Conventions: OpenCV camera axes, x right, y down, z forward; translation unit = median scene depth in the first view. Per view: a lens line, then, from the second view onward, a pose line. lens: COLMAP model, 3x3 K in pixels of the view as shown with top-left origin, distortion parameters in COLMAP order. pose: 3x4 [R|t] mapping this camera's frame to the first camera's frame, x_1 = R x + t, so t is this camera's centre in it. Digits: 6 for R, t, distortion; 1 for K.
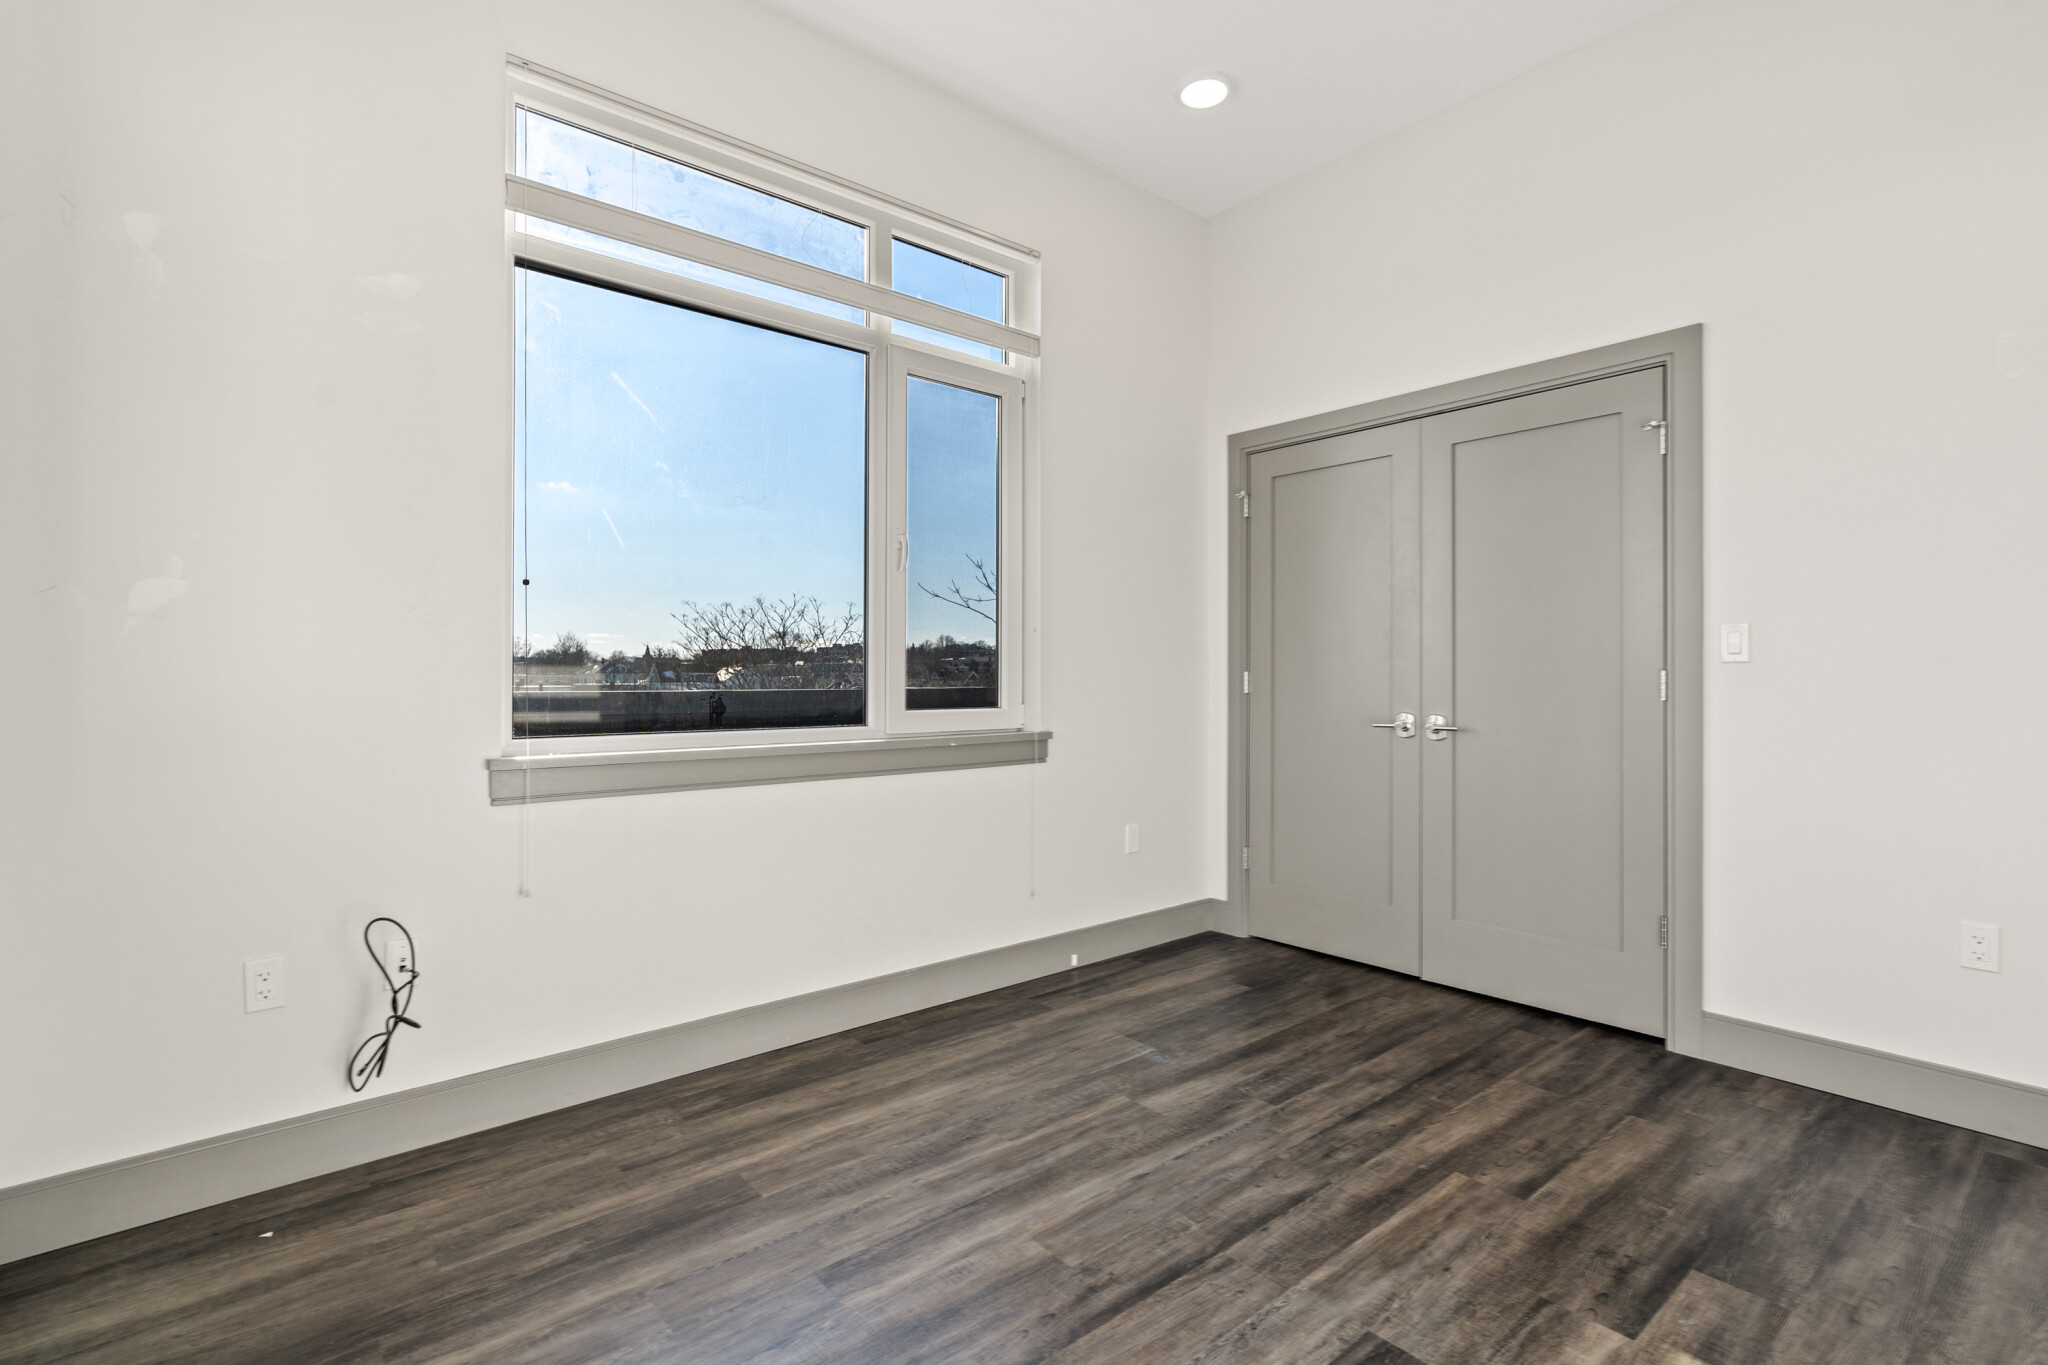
lens RADIAL K [[945.0, 0, 1019.1], [0, 945.0, 677.2], [0, 0, 1]] dist [-0.002152, 0.001504]
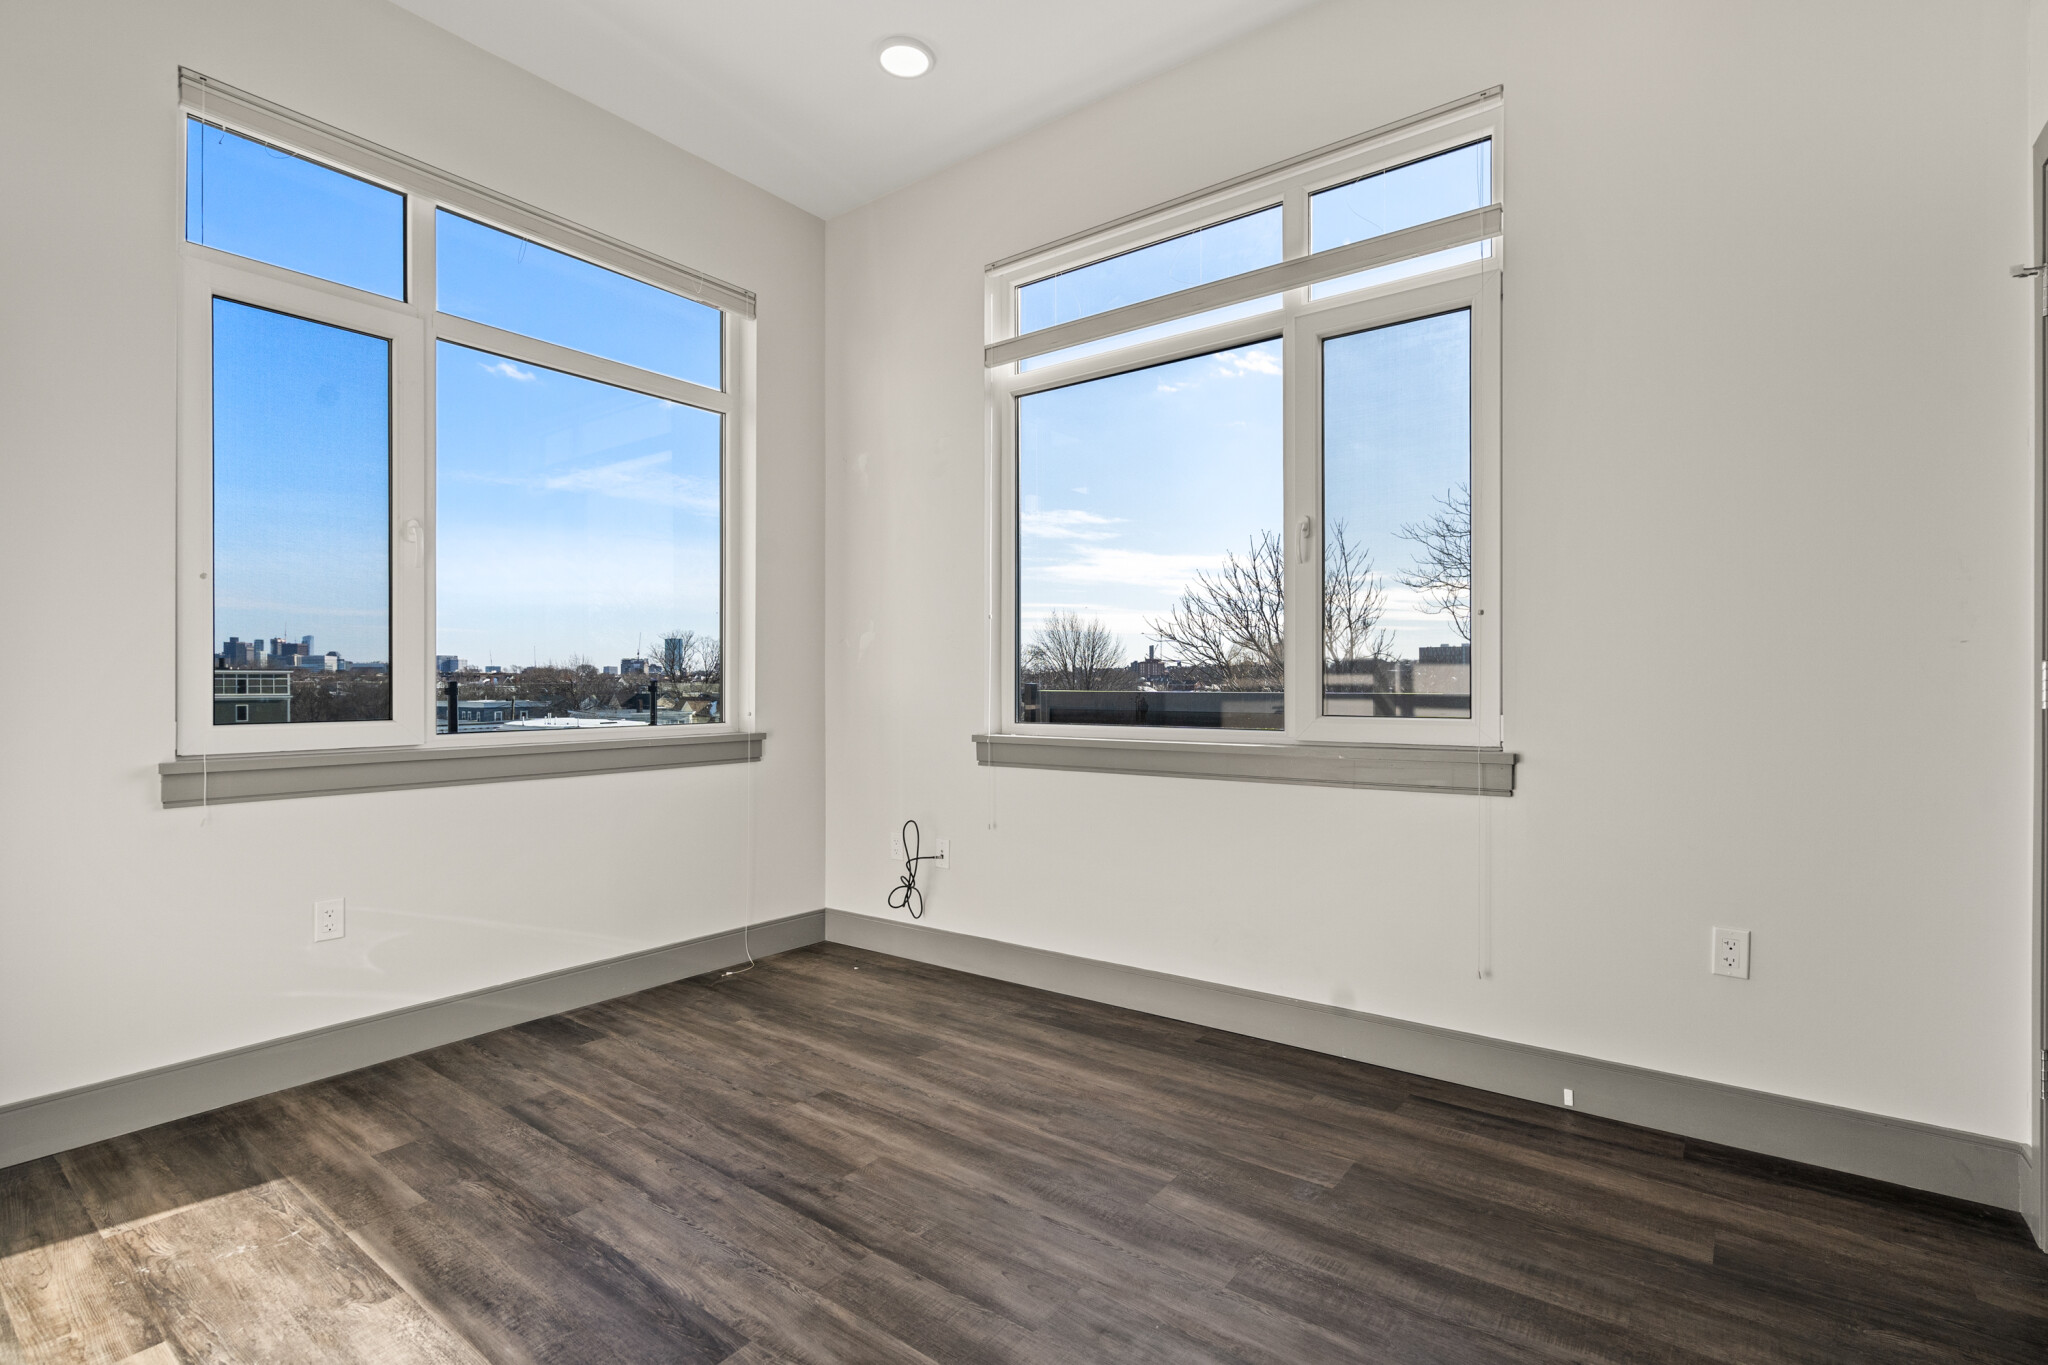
lens RADIAL K [[945.0, 0, 1019.1], [0, 945.0, 677.2], [0, 0, 1]] dist [-0.002152, 0.001504]
pose [[0.226061, -0.008249, -0.974078, 0.901936], [0.006848, 0.999953, -0.006878, 0.004646], [0.974089, -0.005116, 0.226107, 0.678508]]
